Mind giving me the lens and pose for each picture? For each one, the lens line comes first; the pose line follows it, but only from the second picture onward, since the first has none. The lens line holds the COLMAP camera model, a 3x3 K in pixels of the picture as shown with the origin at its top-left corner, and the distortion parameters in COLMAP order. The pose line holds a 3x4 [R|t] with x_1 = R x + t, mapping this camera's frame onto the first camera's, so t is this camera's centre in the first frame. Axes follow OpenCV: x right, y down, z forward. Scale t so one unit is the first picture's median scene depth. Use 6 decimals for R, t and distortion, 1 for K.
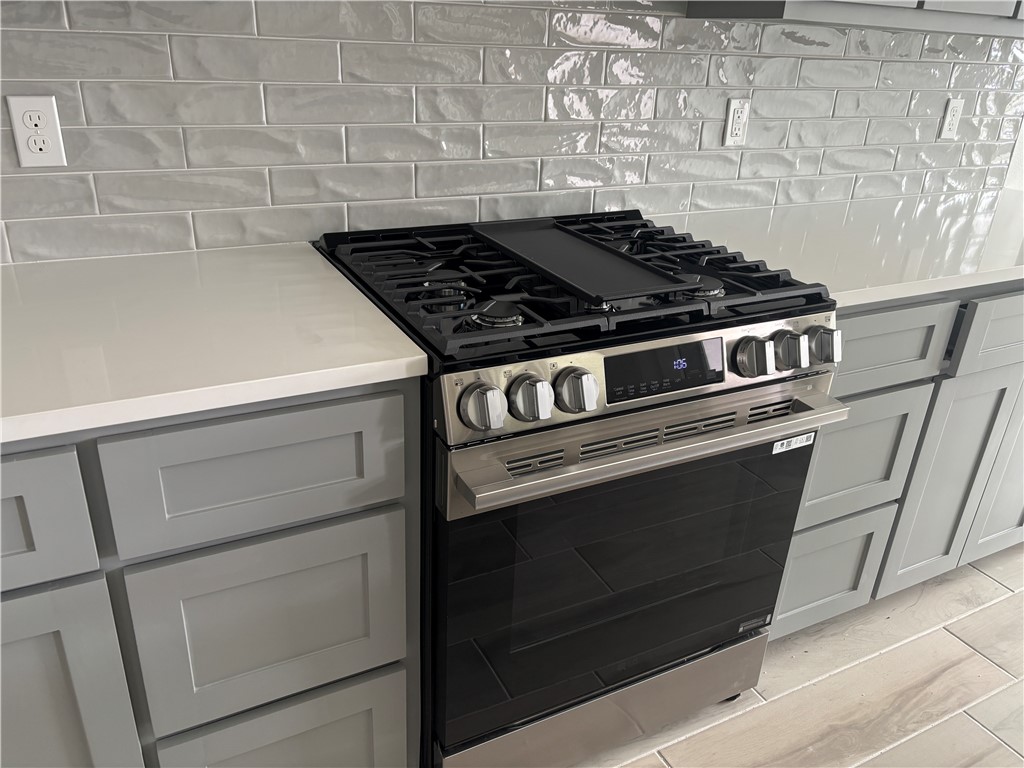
lens RADIAL K [[790.7, 0, 509.3], [0, 790.7, 391.0], [0, 0, 1]] dist [0.020024, -0.018528]
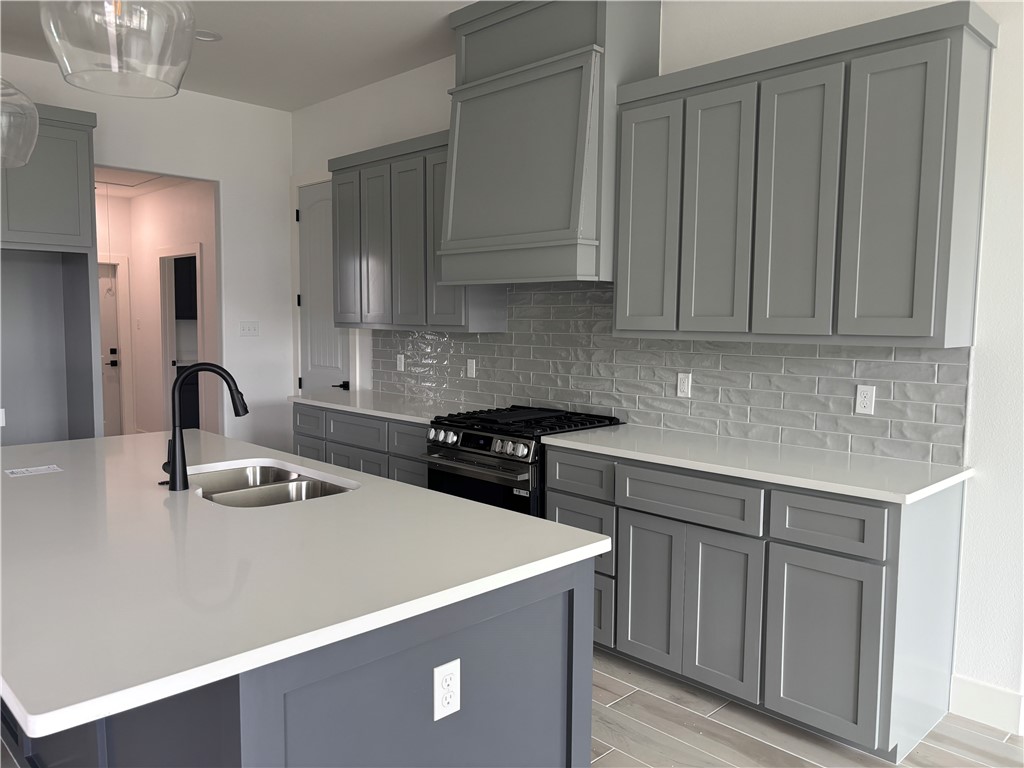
lens RADIAL K [[790.7, 0, 508.2], [0, 790.7, 383.3], [0, 0, 1]] dist [0.020024, -0.018528]
pose [[0.286952, 0.040716, -0.957079, 2.183439], [-0.396152, 0.914705, -0.079861, -0.025549], [0.872194, 0.402065, 0.278606, 0.107799]]
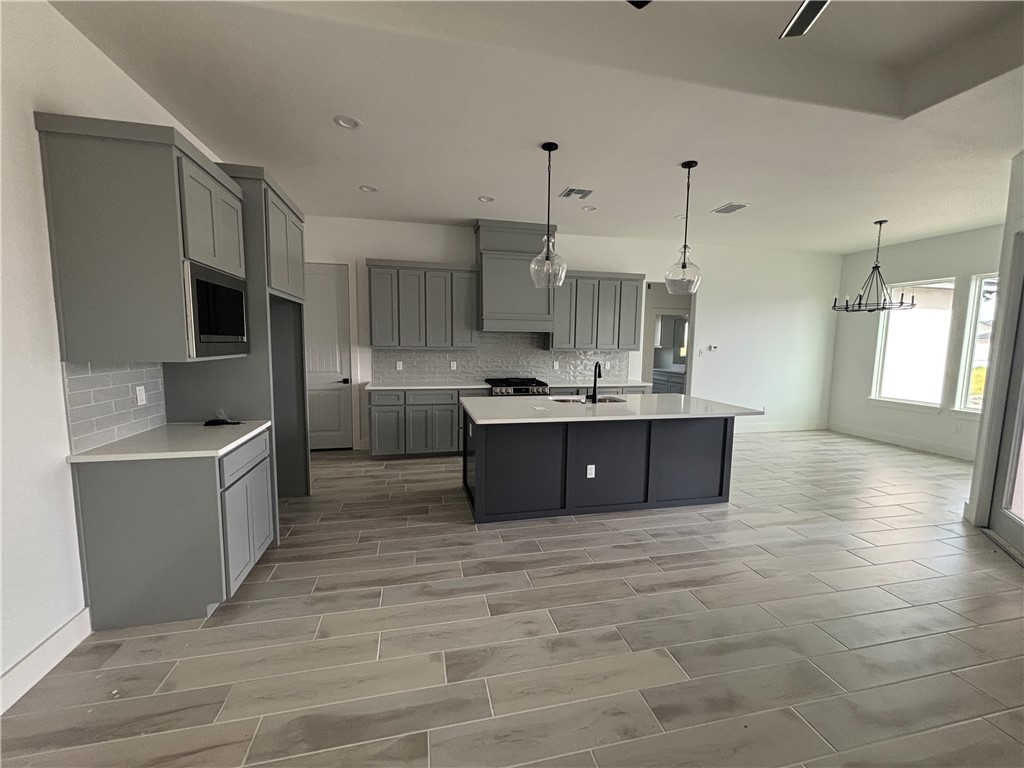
lens RADIAL K [[417.9, 0, 510.8], [0, 417.9, 384.5], [0, 0, 1]] dist [-0.003501, -0.000395]
pose [[0.967028, -0.003804, -0.254640, 0.835857], [-0.079861, 0.944924, -0.317397, 0.908170], [0.241823, 0.327268, 0.913465, -2.109896]]
